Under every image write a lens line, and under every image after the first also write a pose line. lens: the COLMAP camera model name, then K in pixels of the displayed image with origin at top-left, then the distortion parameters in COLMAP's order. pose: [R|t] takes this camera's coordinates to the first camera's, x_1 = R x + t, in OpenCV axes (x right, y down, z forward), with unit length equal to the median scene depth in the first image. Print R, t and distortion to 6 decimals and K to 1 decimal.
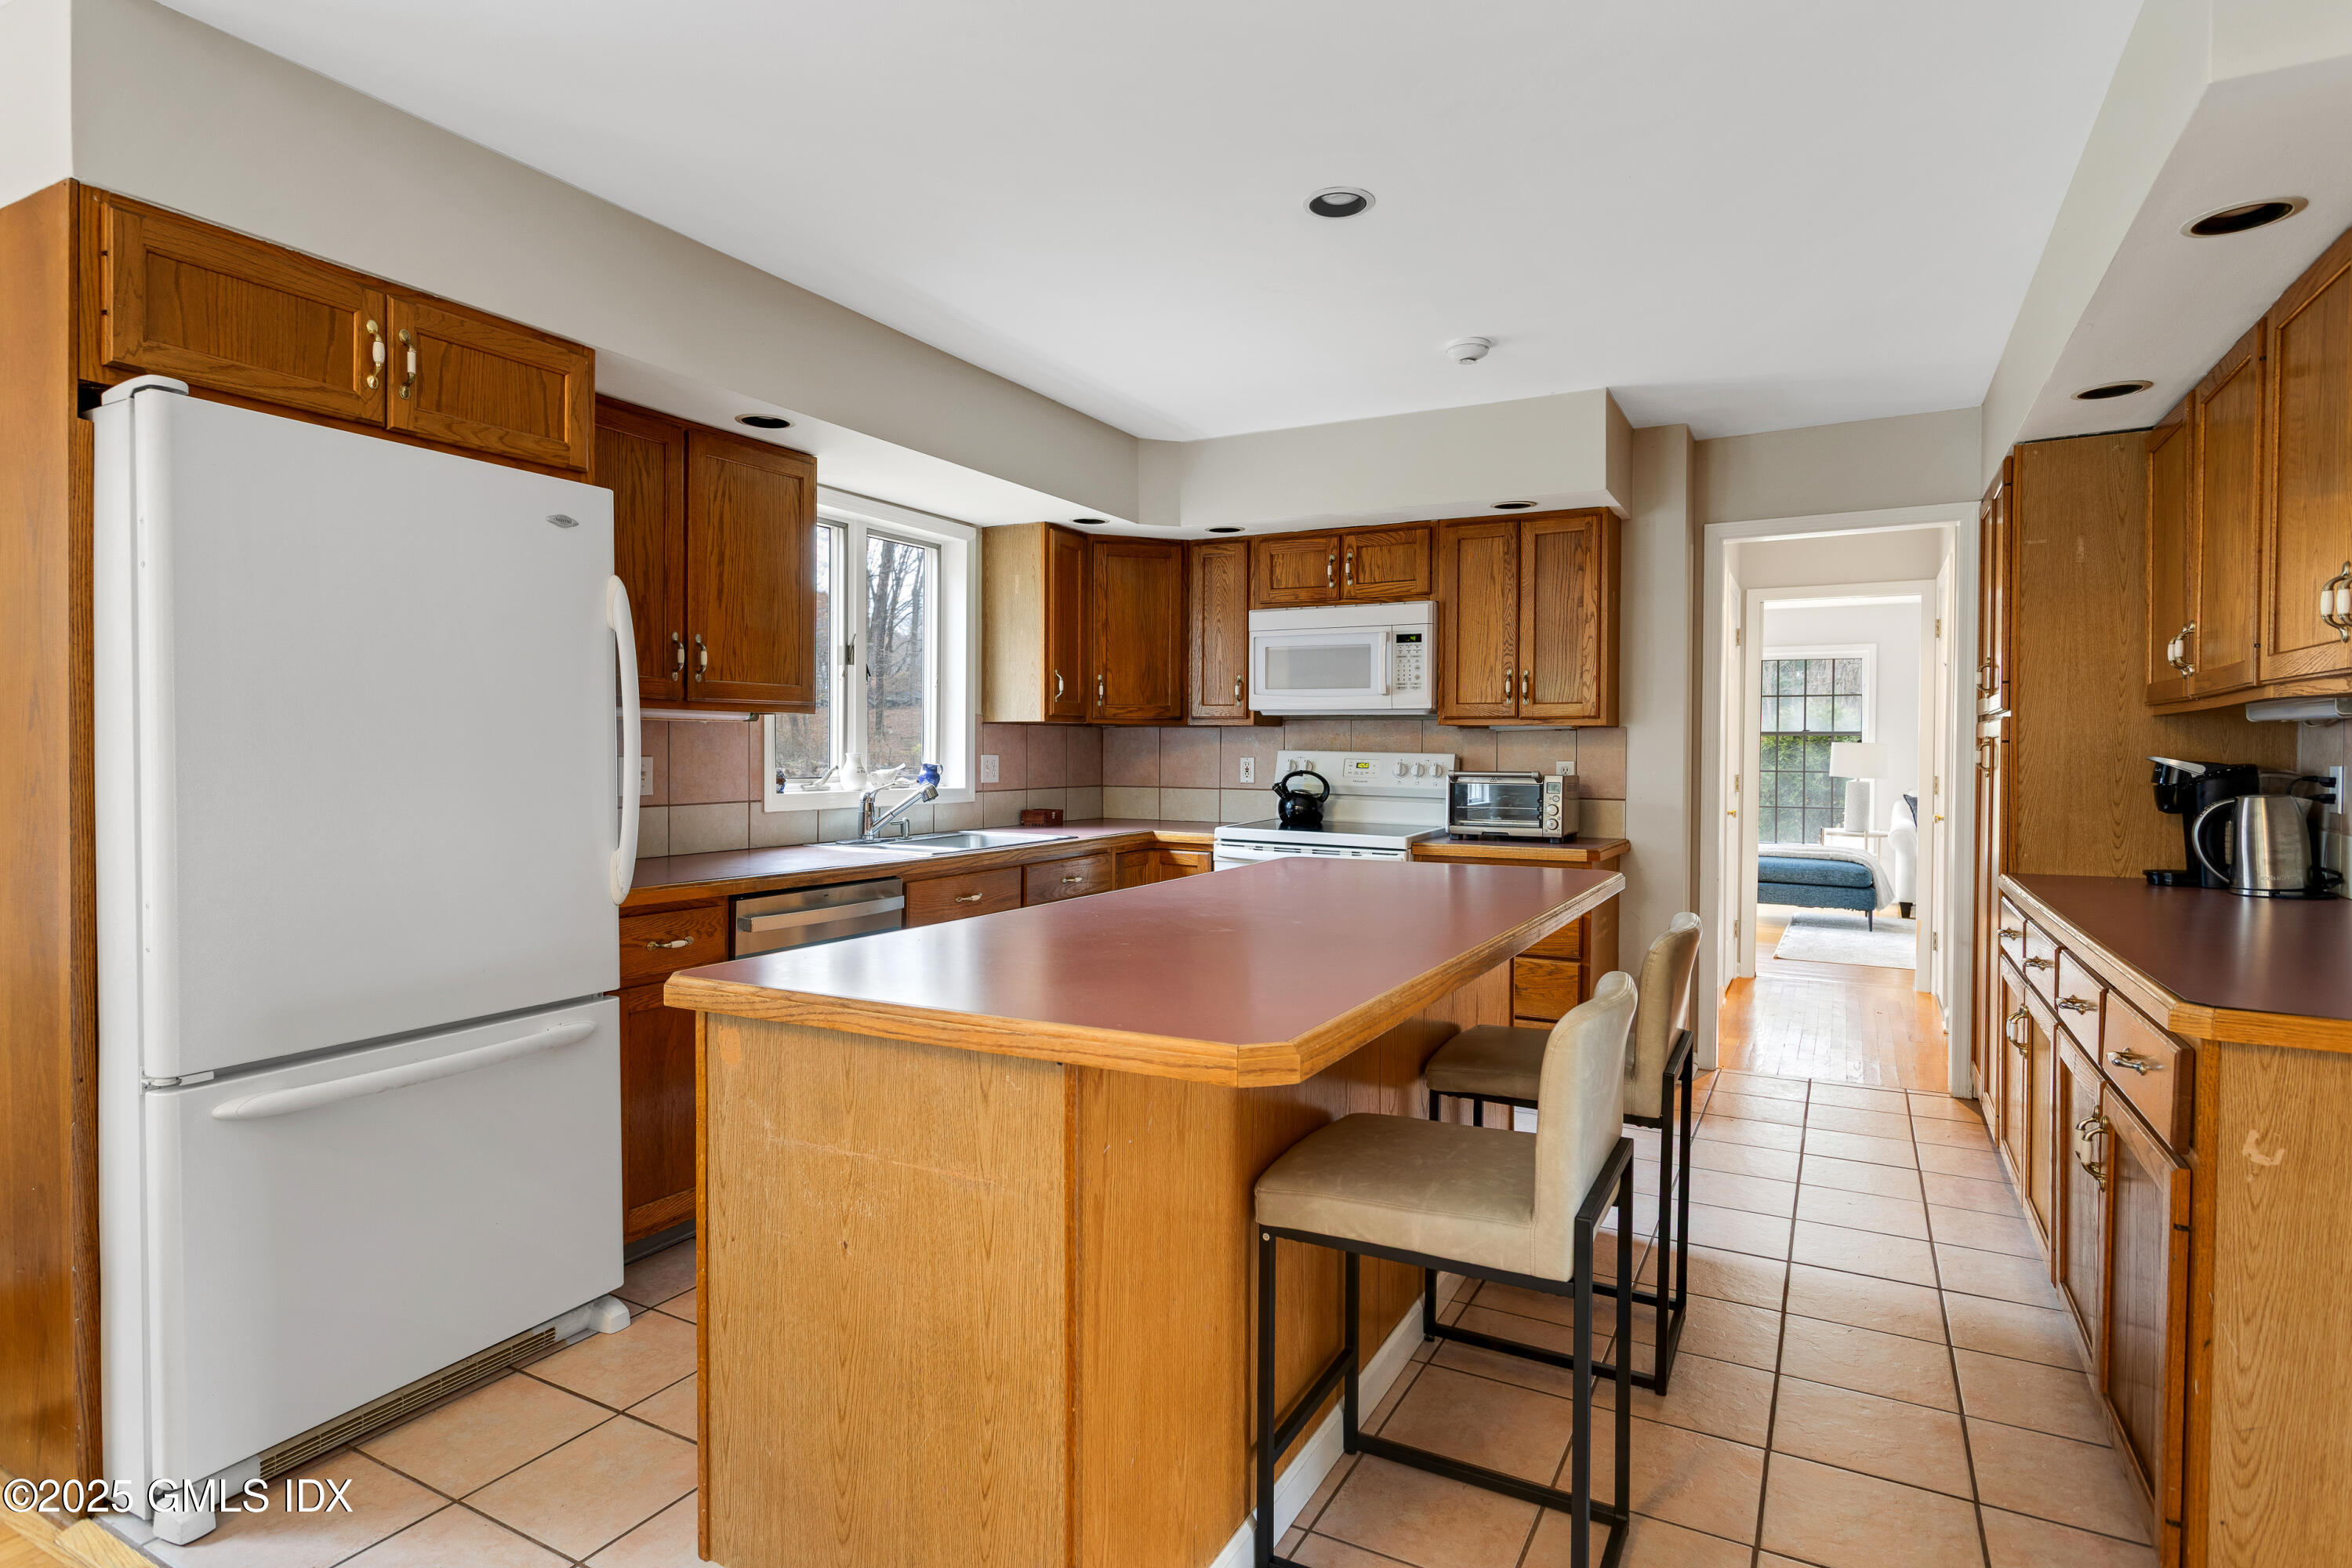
lens RADIAL K [[1226.4, 0, 1176.0], [0, 1226.4, 784.0], [0, 0, 1]] dist [-0.009845, -0.000298]
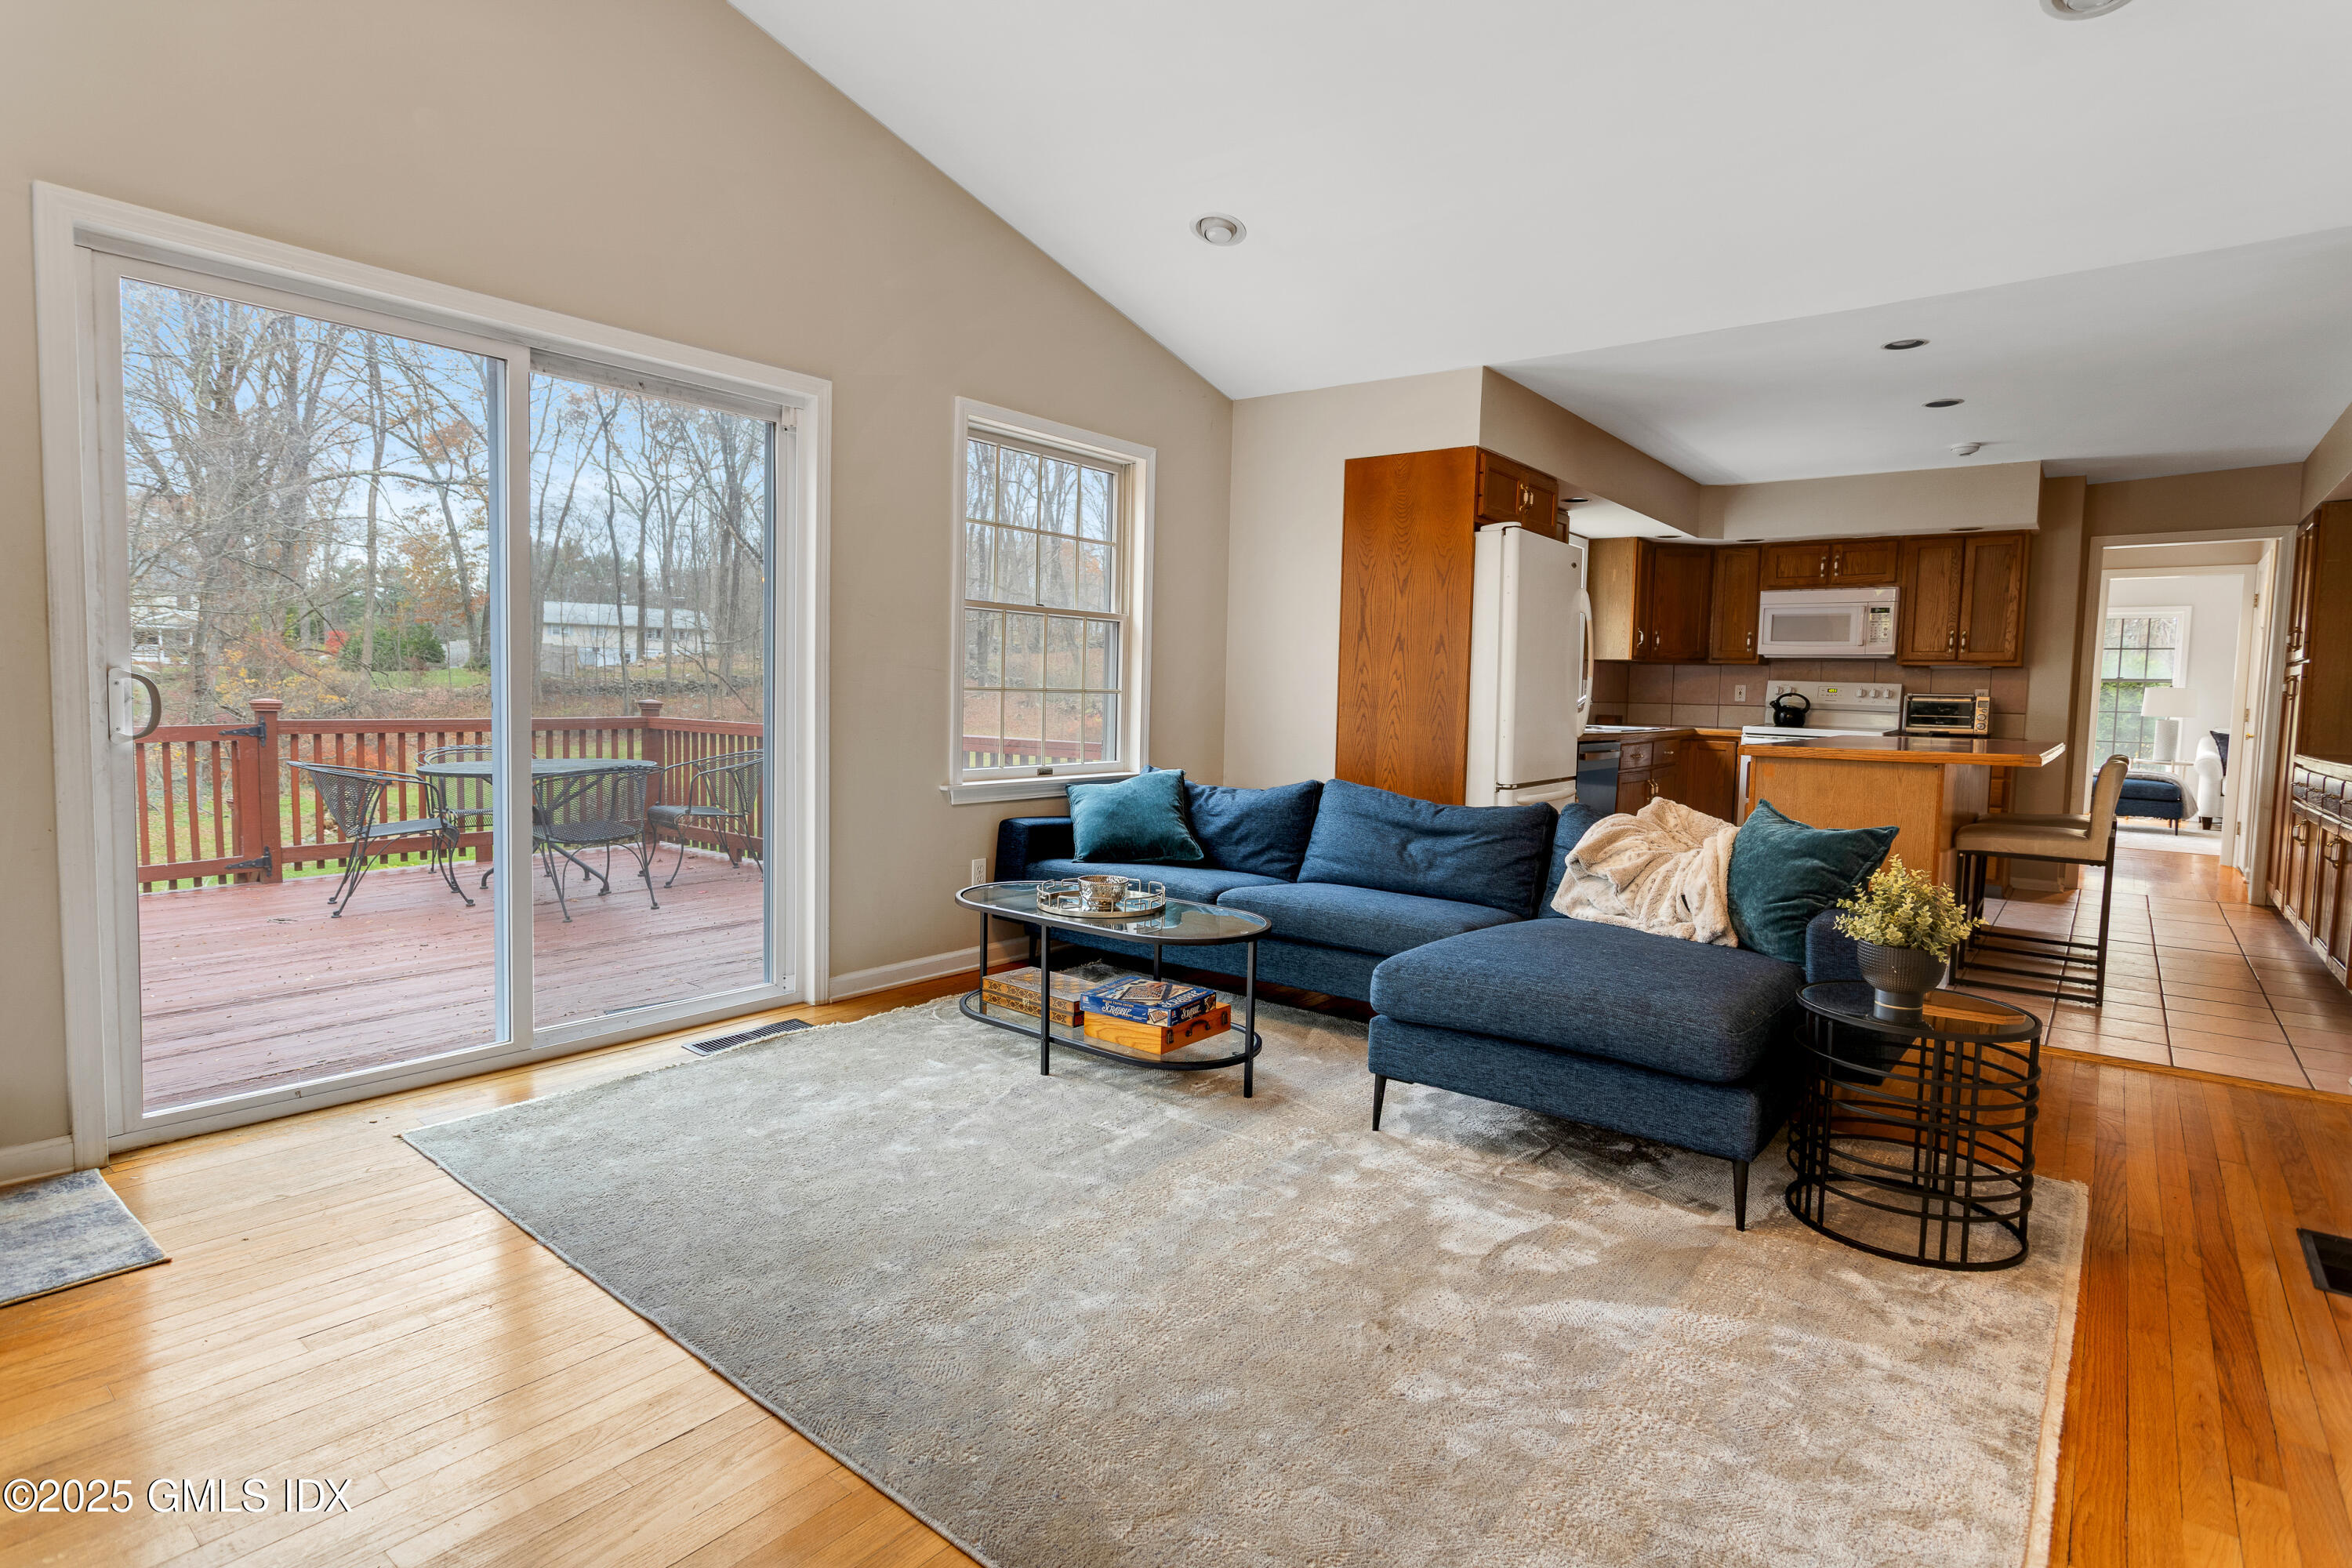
lens RADIAL K [[1176.5, 0, 1176.0], [0, 1176.5, 784.0], [0, 0, 1]] dist [-0.000189, -0.000325]
pose [[0.985013, 0.030276, -0.169803, -0.440090], [-0.021913, 0.998463, 0.050910, 0.048608], [0.171083, -0.046426, 0.984162, -0.666877]]
